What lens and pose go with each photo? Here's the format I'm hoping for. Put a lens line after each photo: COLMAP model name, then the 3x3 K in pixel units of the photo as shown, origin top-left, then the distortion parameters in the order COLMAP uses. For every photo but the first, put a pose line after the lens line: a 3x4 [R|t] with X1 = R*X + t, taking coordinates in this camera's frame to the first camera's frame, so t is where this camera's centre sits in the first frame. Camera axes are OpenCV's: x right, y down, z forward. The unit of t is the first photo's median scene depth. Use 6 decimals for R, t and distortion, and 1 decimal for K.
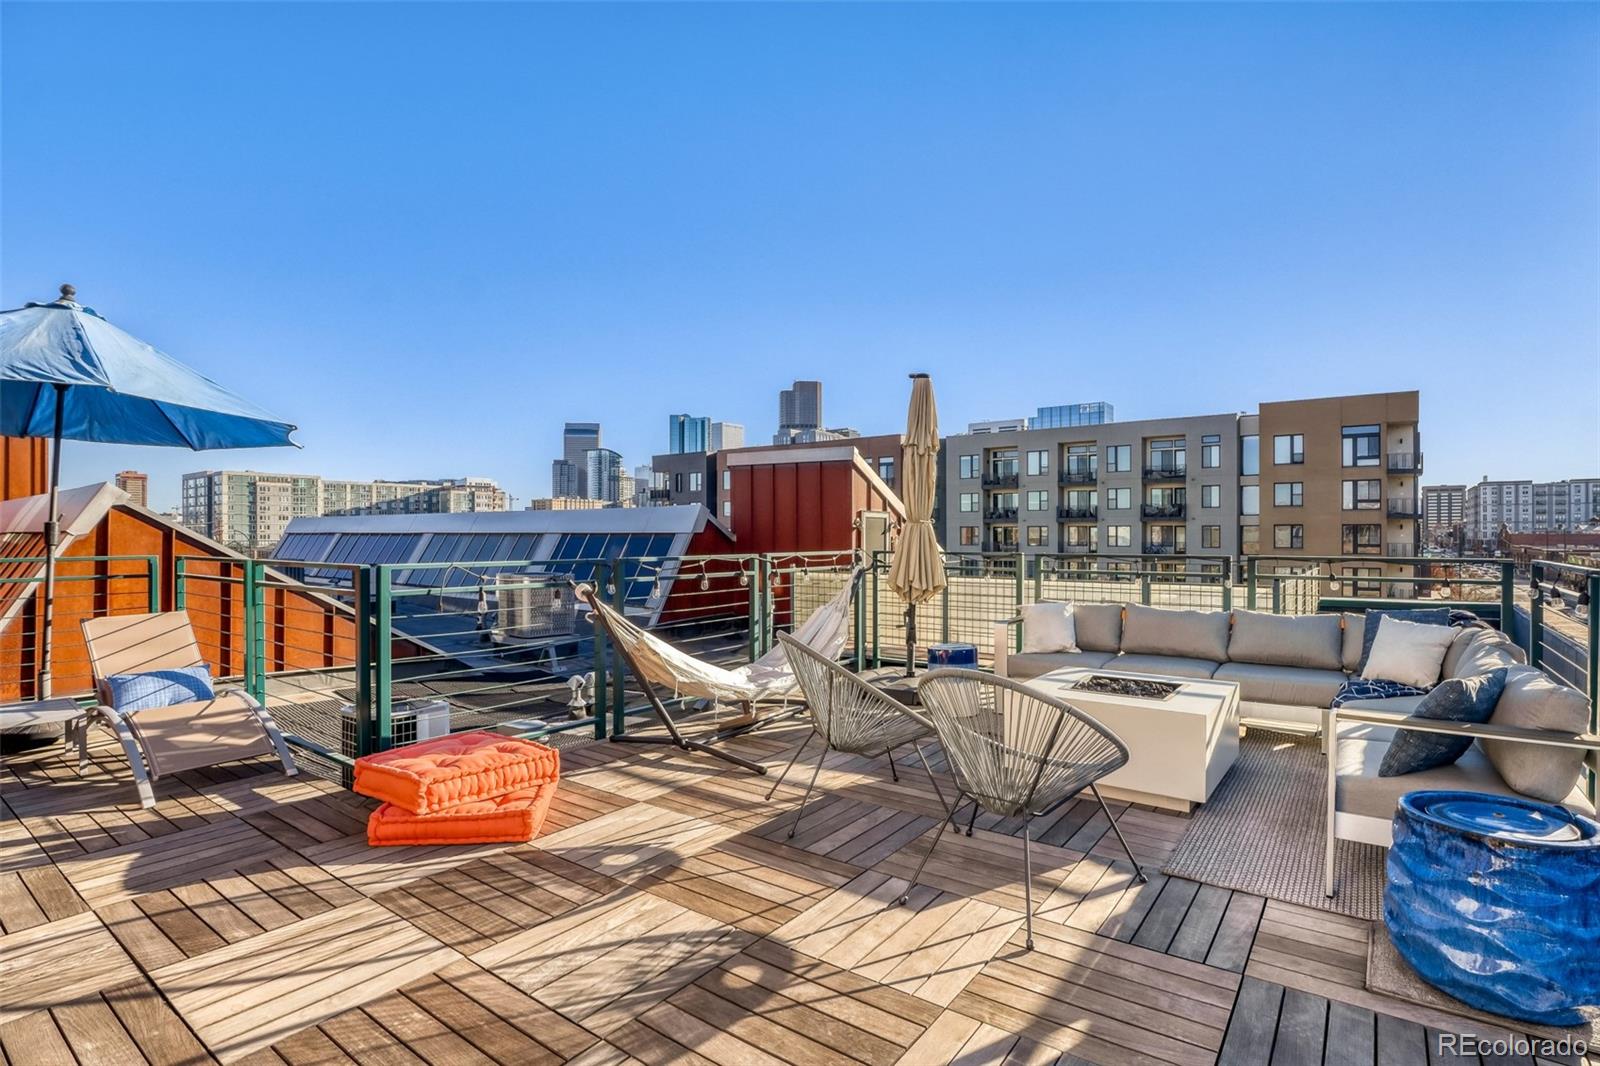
lens RADIAL K [[786.7, 0, 810.5], [0, 786.7, 527.7], [0, 0, 1]] dist [-0.022287, 0.008399]
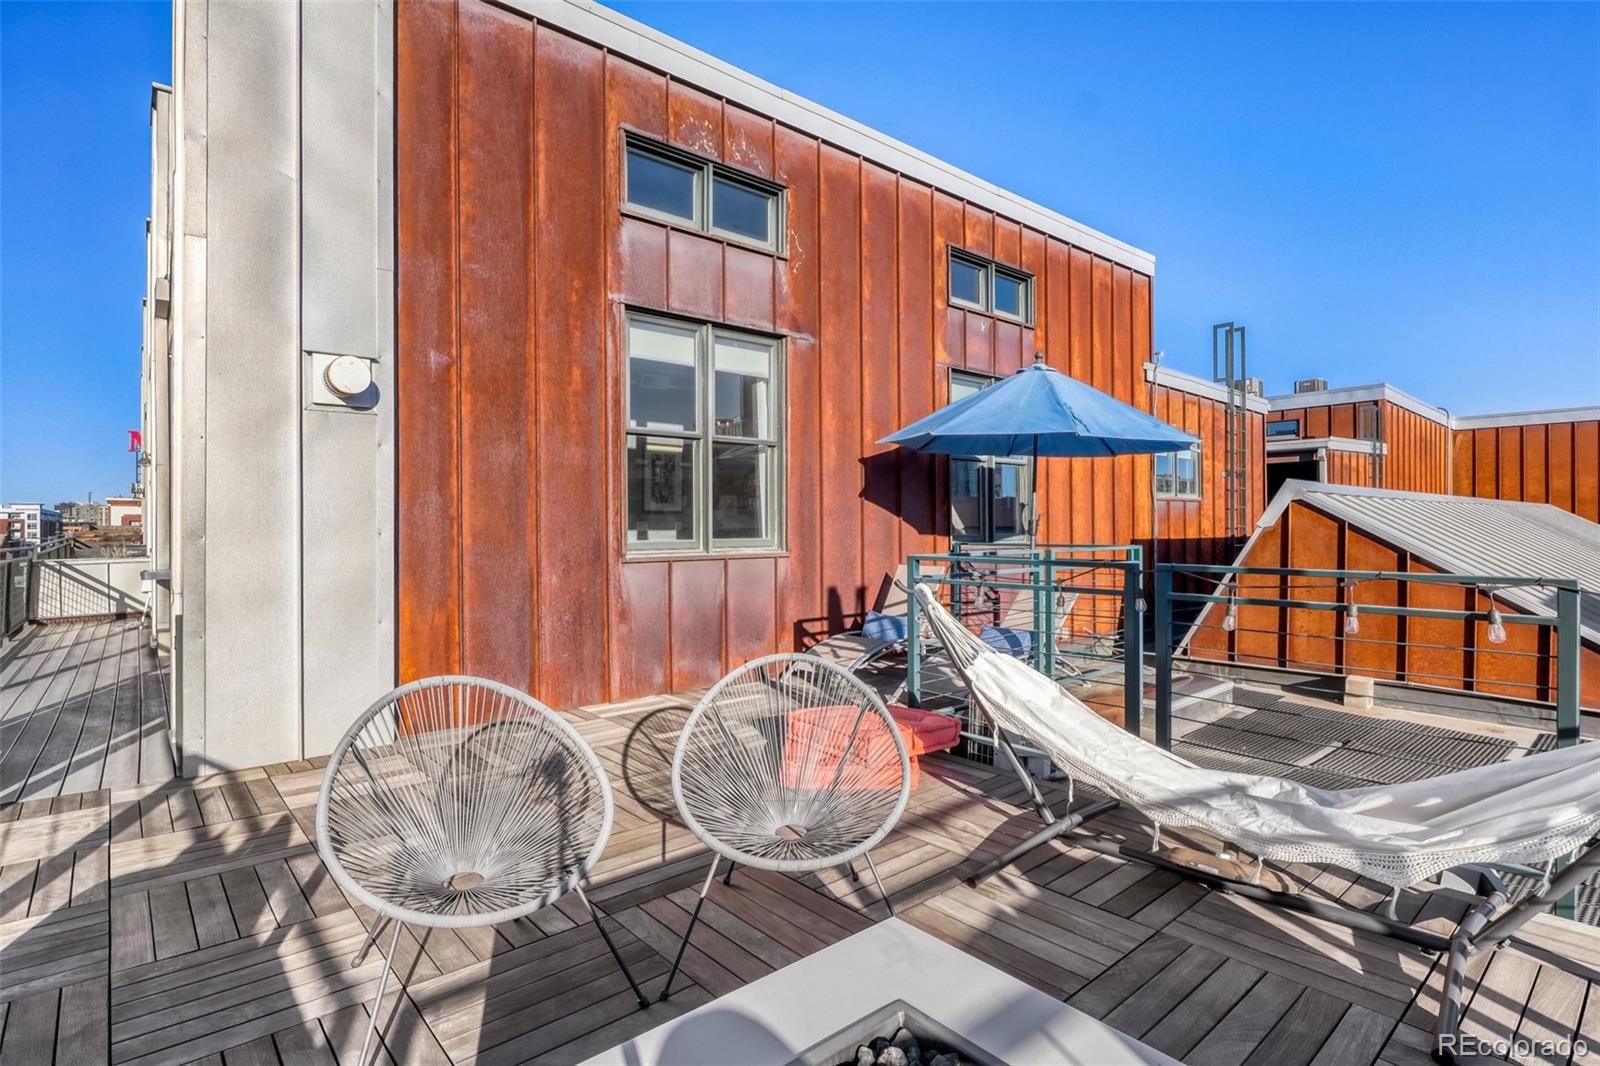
lens RADIAL K [[786.7, 0, 800.5], [0, 786.7, 527.7], [0, 0, 1]] dist [-0.022287, 0.008399]
pose [[-0.226801, 0.005471, -0.973926, 0.629559], [0.009968, 0.999945, 0.003296, 0.000073], [0.973890, -0.008960, -0.226843, 1.012378]]
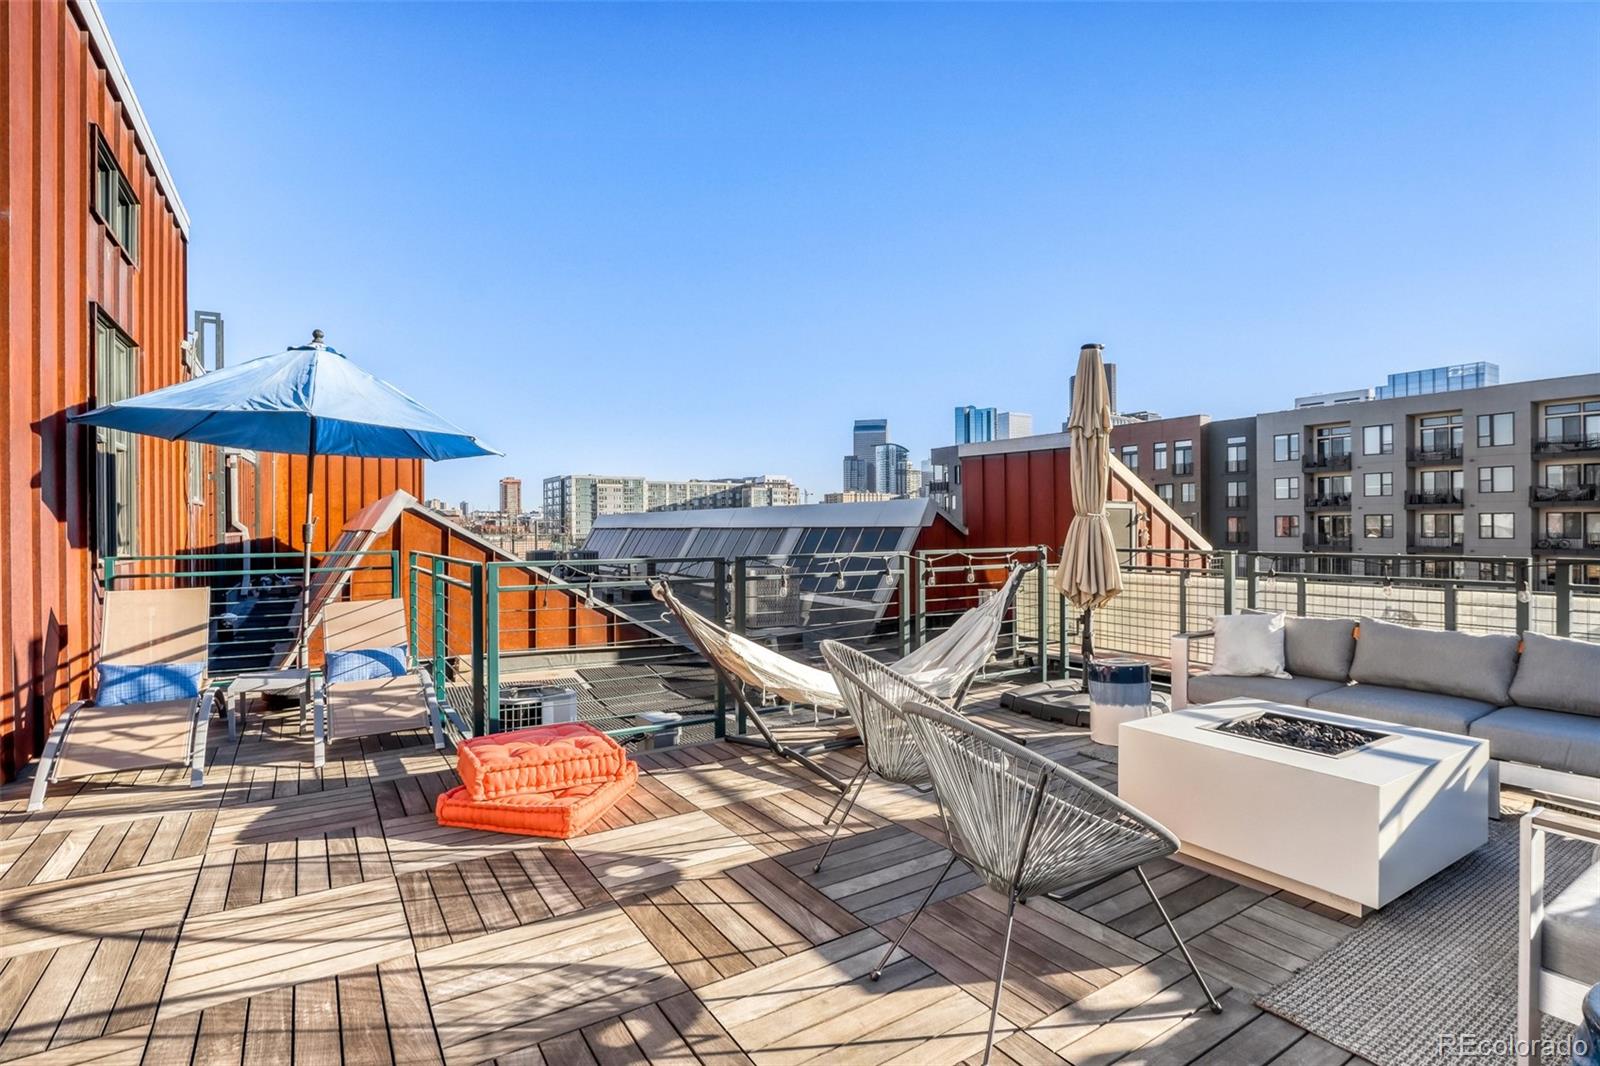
lens RADIAL K [[786.7, 0, 808.2], [0, 786.7, 528.4], [0, 0, 1]] dist [-0.022287, 0.008399]
pose [[0.937488, -0.004867, -0.347984, 0.218022], [0.008680, 0.999918, 0.009400, -0.005533], [0.347909, -0.011833, 0.937454, 0.125279]]
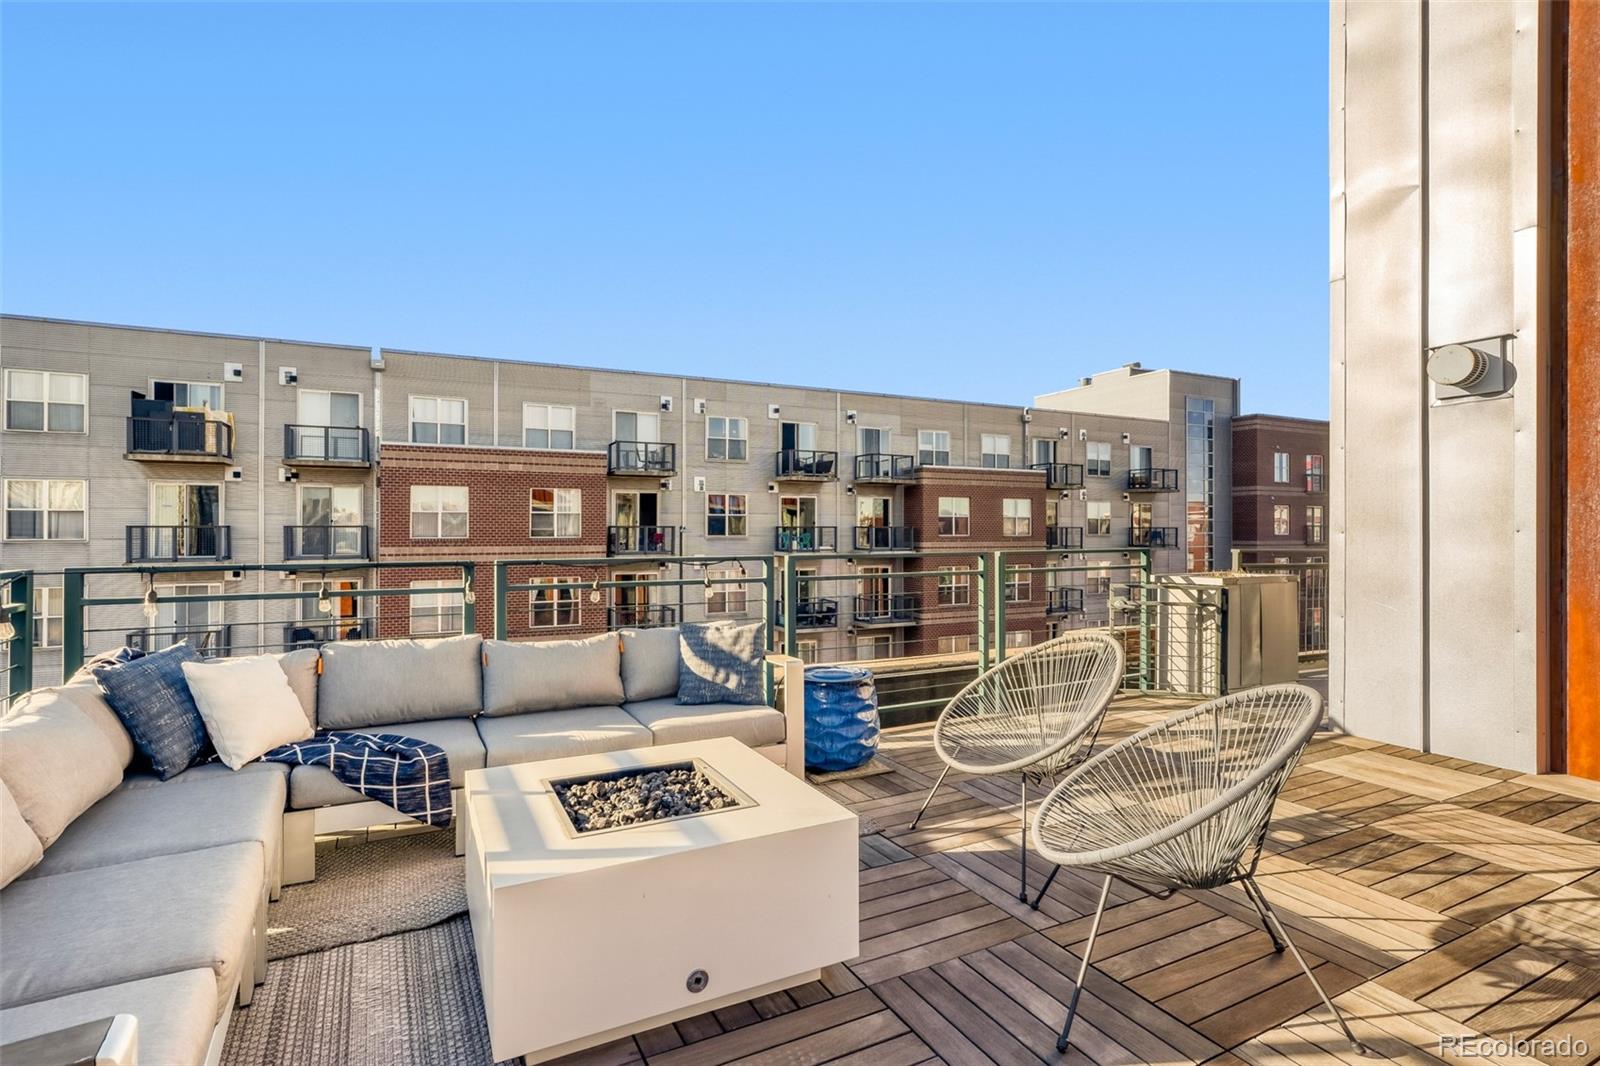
lens RADIAL K [[786.7, 0, 783.7], [0, 786.7, 524.5], [0, 0, 1]] dist [-0.022287, 0.008399]
pose [[-0.889120, 0.004187, 0.457656, 0.040623], [-0.001301, 0.999931, -0.011676, 0.010755], [-0.457673, -0.010977, -0.889053, 1.431912]]
